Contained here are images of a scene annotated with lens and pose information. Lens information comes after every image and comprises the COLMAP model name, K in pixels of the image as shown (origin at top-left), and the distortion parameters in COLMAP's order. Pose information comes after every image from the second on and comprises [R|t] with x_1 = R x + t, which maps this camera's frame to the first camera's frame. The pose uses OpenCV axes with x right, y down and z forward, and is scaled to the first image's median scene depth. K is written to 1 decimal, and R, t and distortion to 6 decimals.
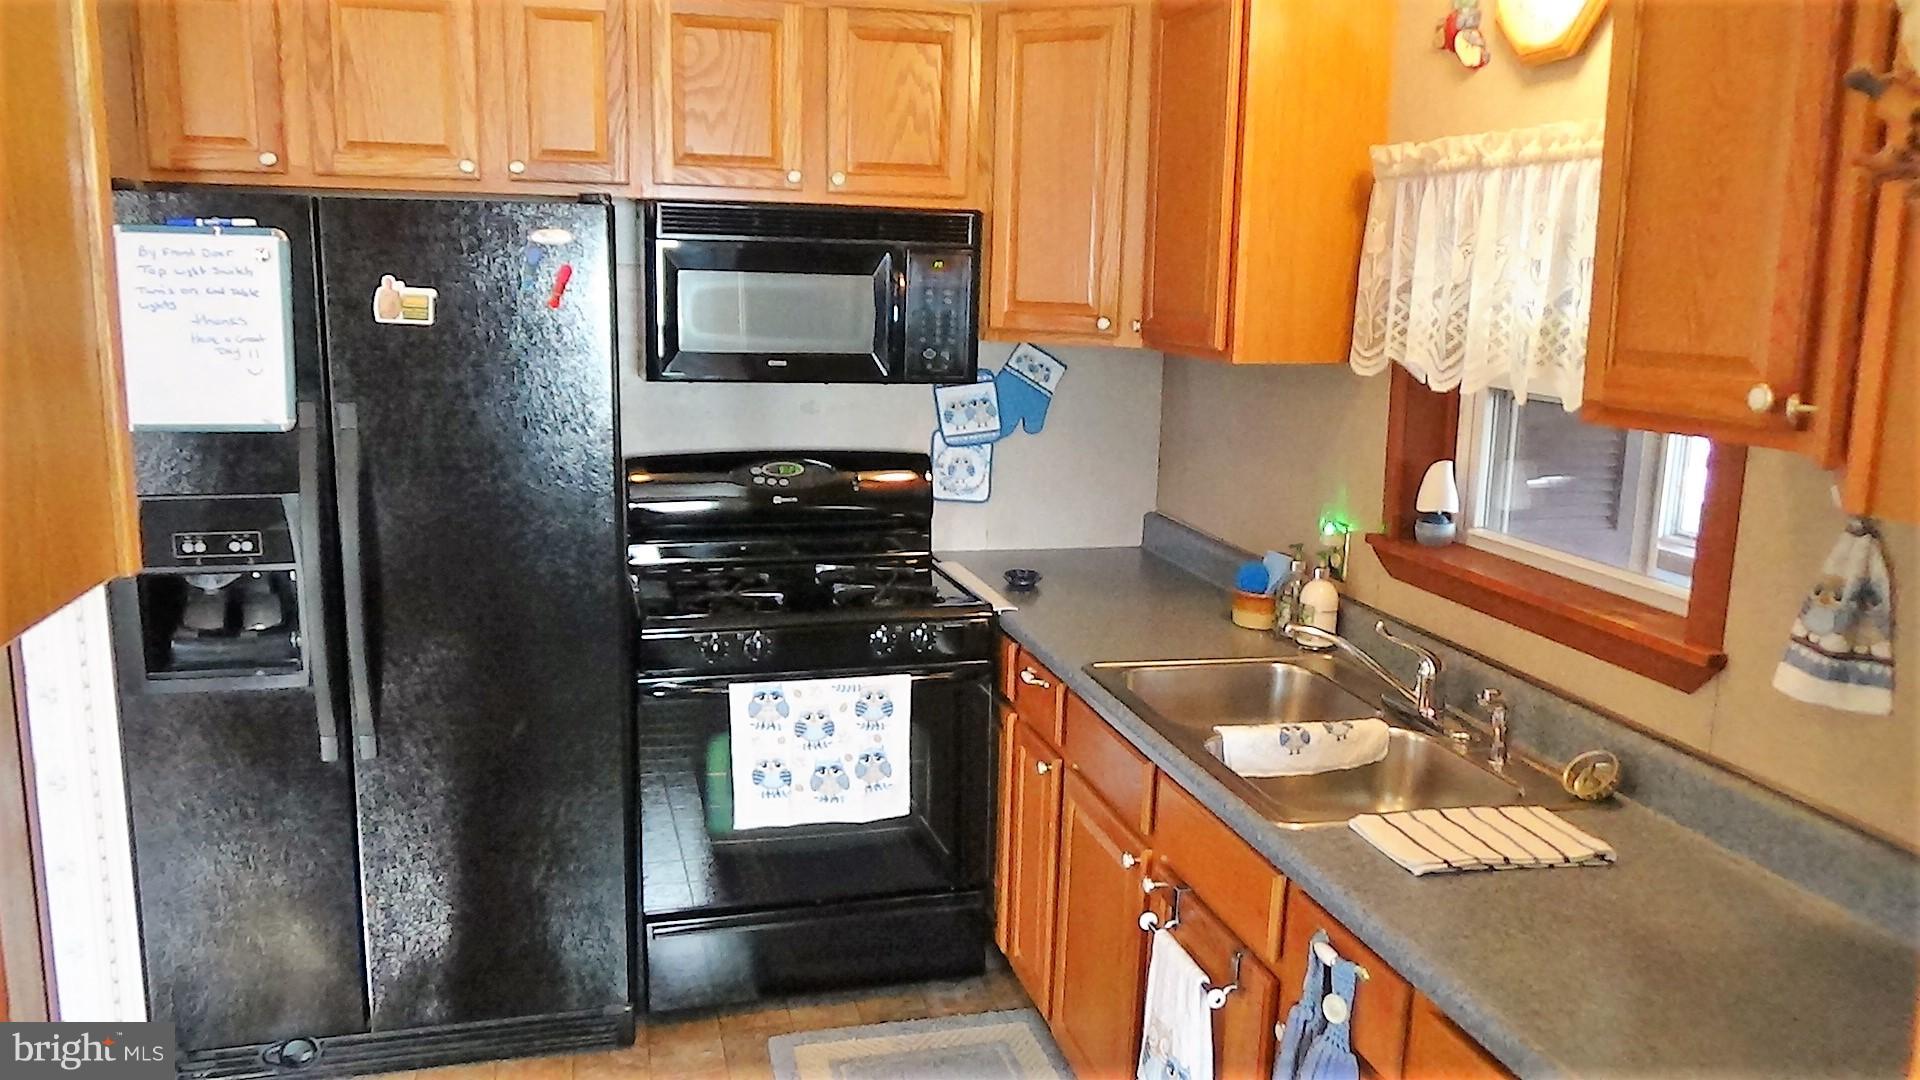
lens RADIAL K [[1426.9, 0, 963.8], [0, 1426.9, 544.3], [0, 0, 1]] dist [-0.000748, -0.003300]
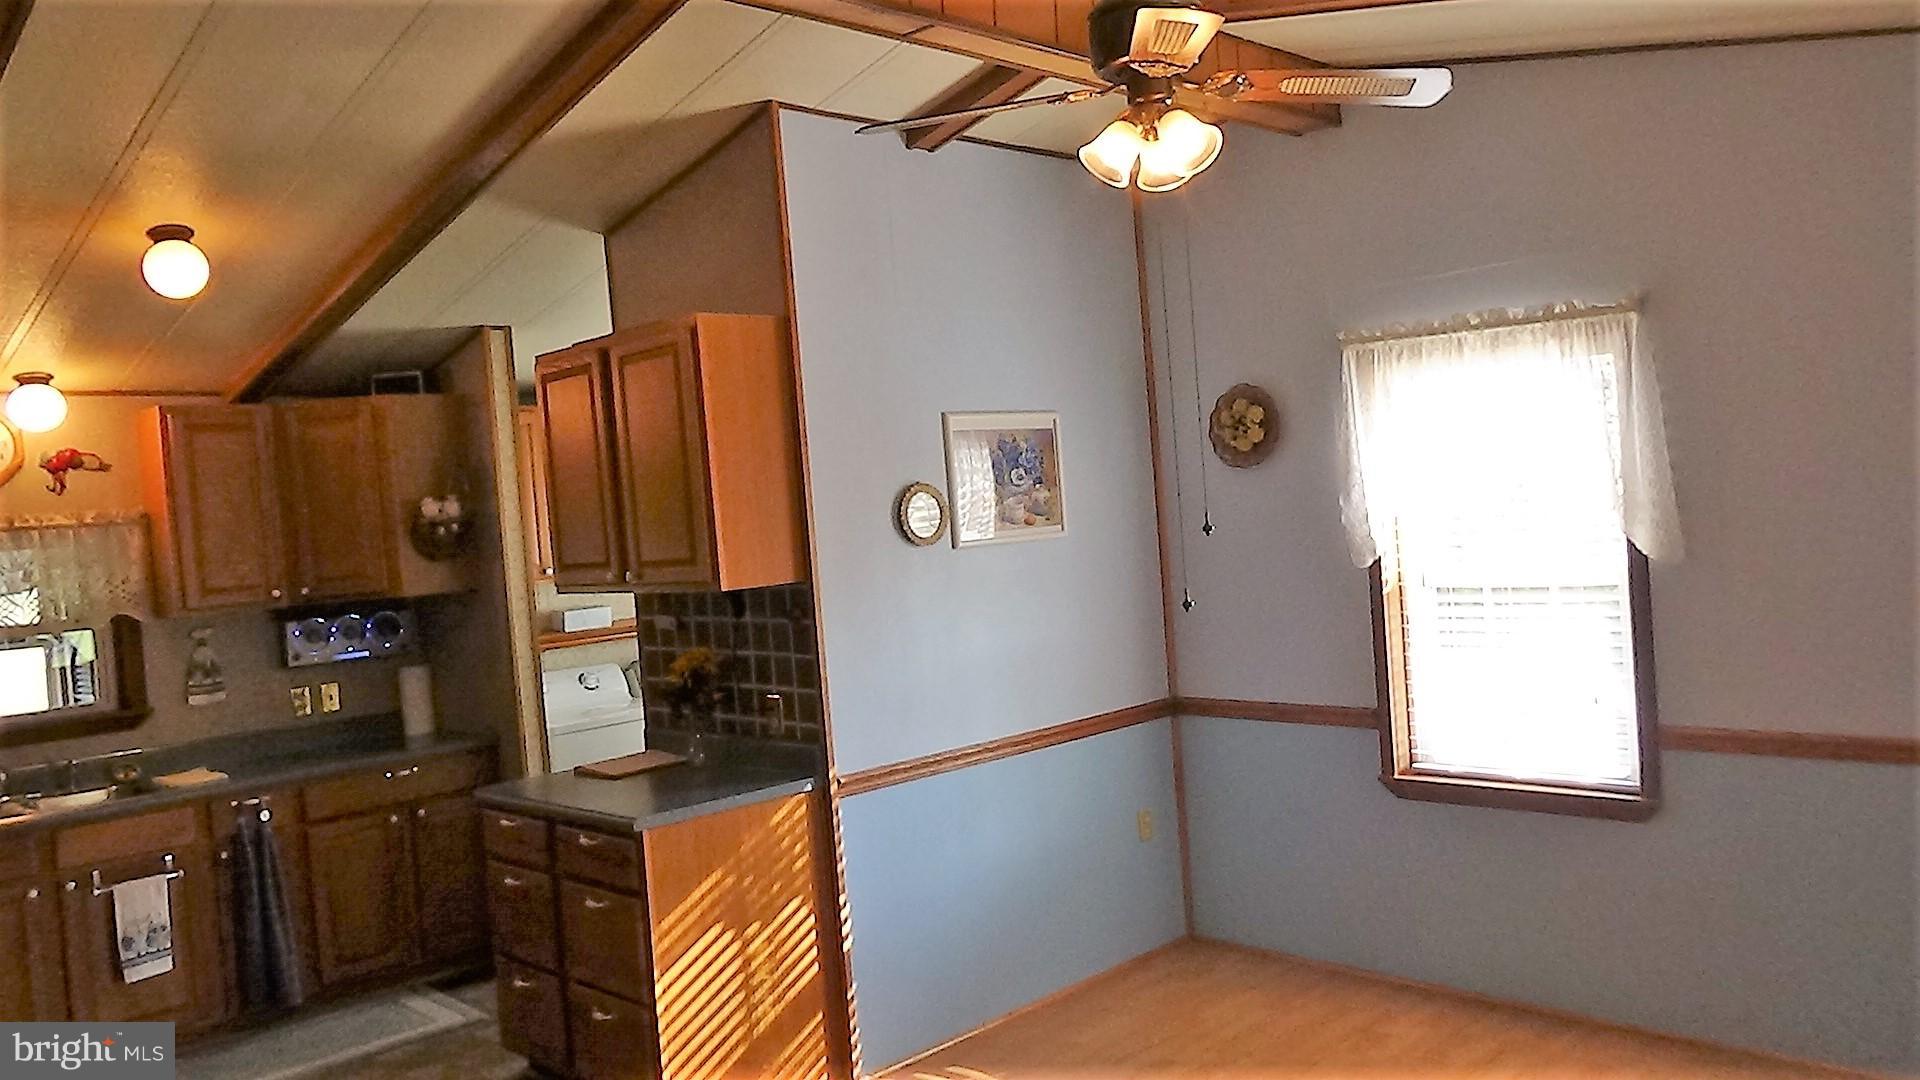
lens RADIAL K [[1426.9, 0, 963.8], [0, 1426.9, 544.3], [0, 0, 1]] dist [-0.000748, -0.003300]
pose [[-0.492368, -0.013819, 0.870278, -2.218069], [0.222753, 0.964574, 0.141341, -0.223359], [-0.841401, 0.263449, -0.471847, 0.781578]]
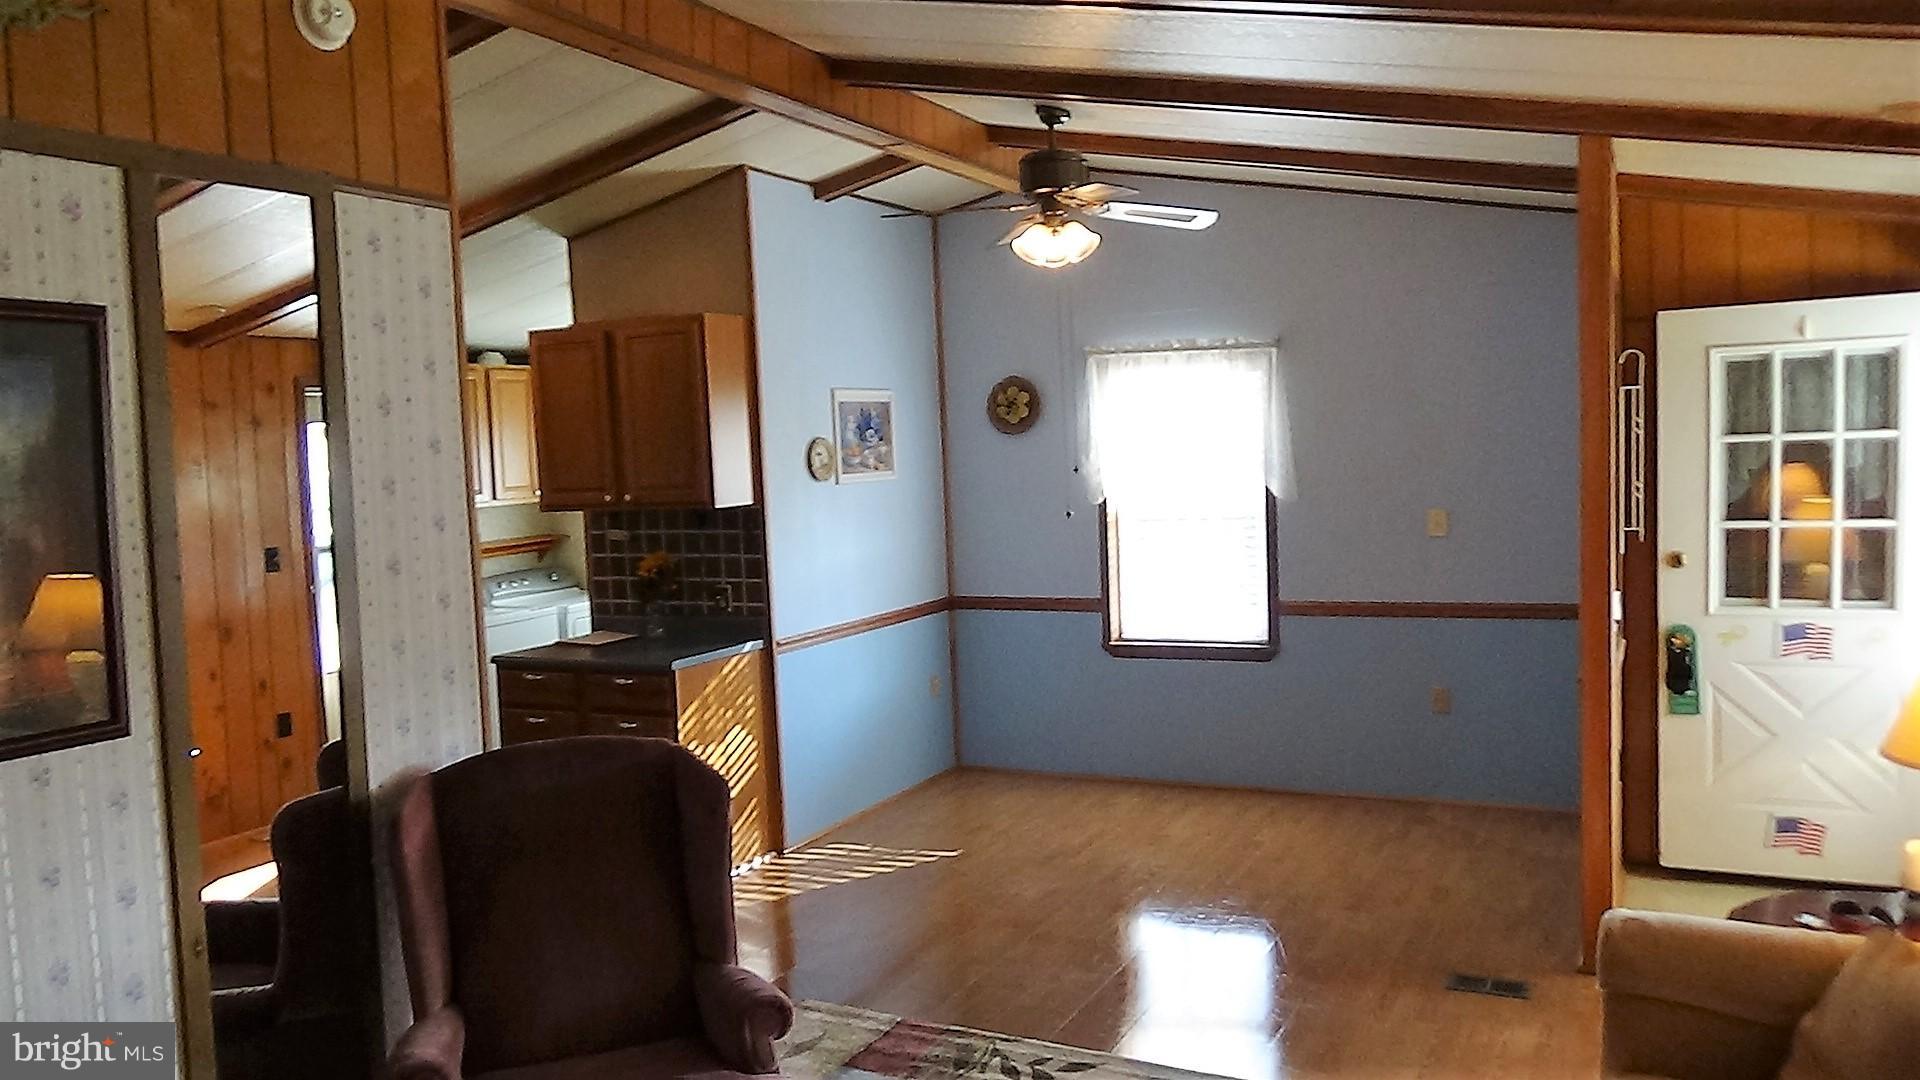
lens RADIAL K [[1463.8, 0, 957.0], [0, 1463.8, 559.1], [0, 0, 1]] dist [0.001455, -0.000602]
pose [[-0.752202, -0.045716, 0.657345, -2.562868], [0.146250, 0.961126, 0.234197, -0.436908], [-0.642498, 0.272300, -0.716275, 1.800066]]
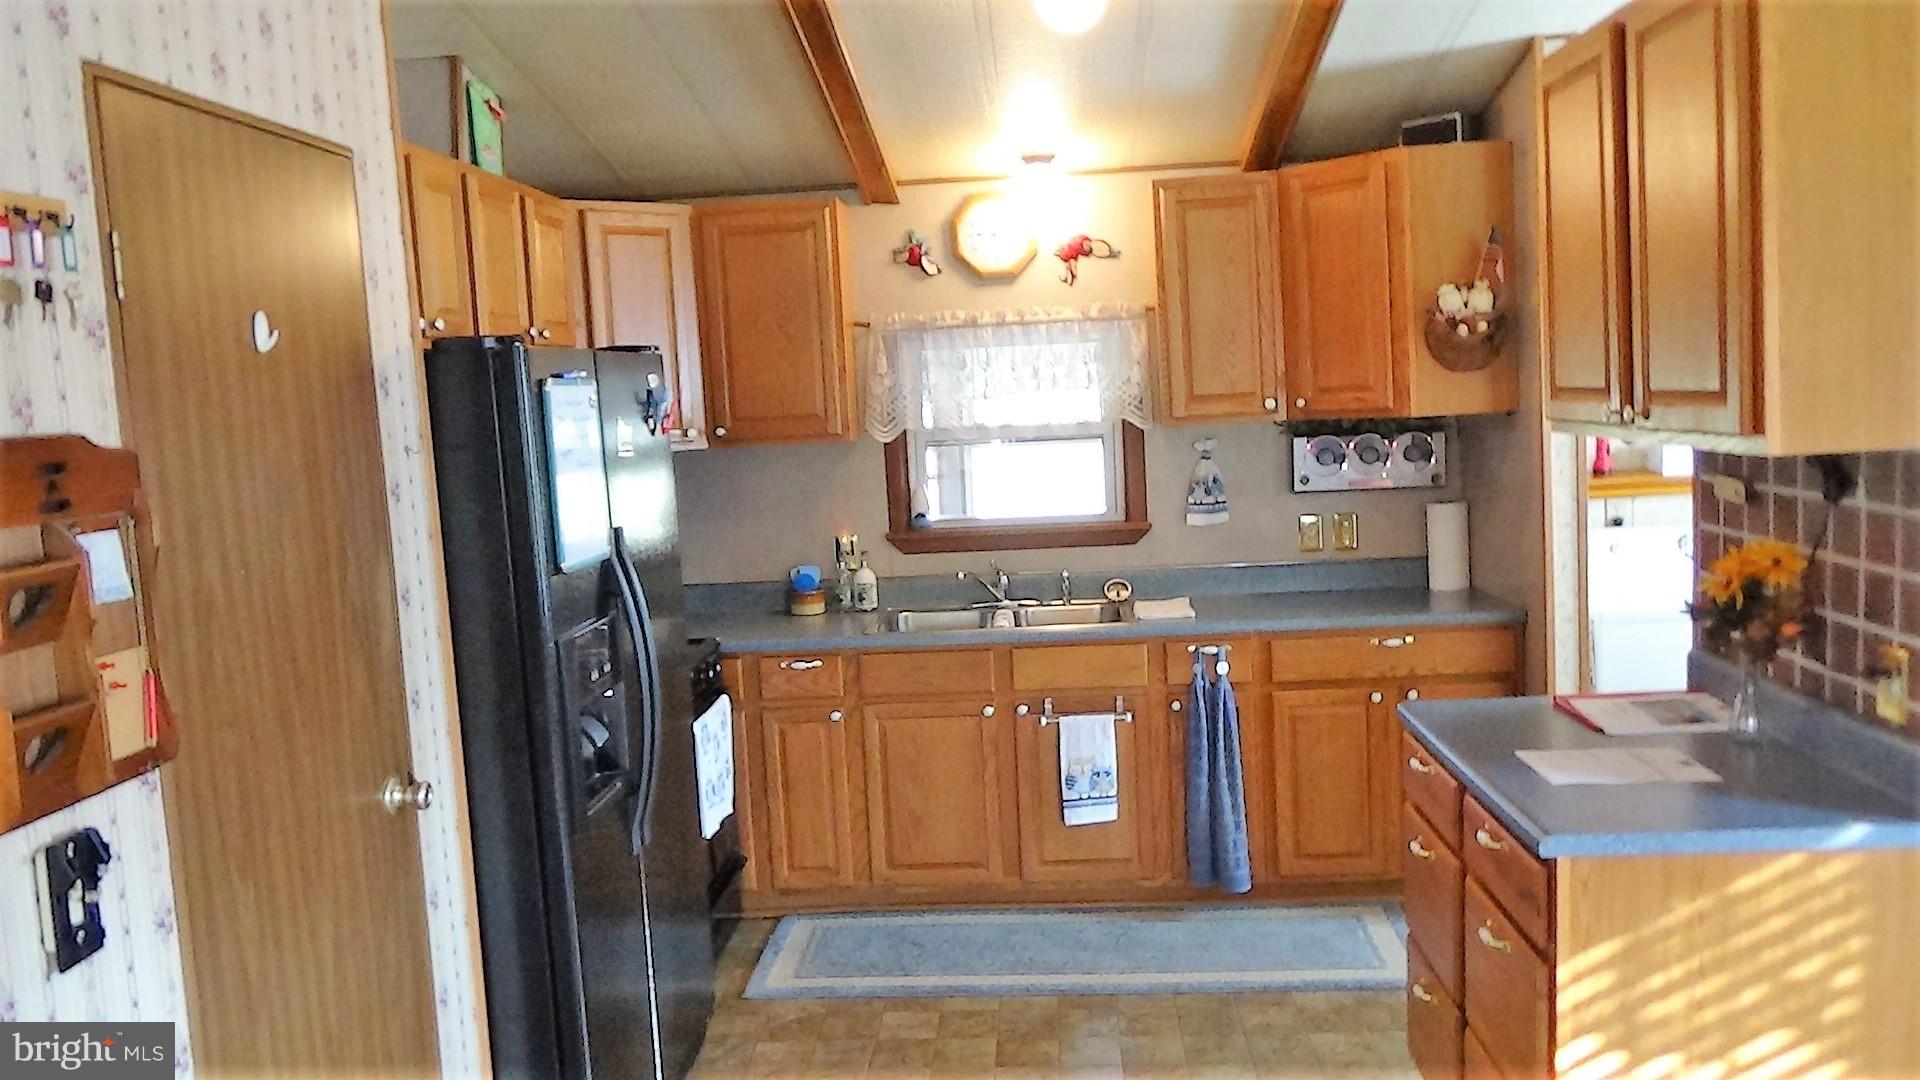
lens RADIAL K [[1436.9, 0, 957.4], [0, 1436.9, 543.8], [0, 0, 1]] dist [0.000568, -0.004487]
pose [[0.315708, -0.150219, 0.936890, -1.629535], [0.236517, 0.968681, 0.075616, -0.131259], [-0.918906, 0.197718, 0.341350, 0.411133]]
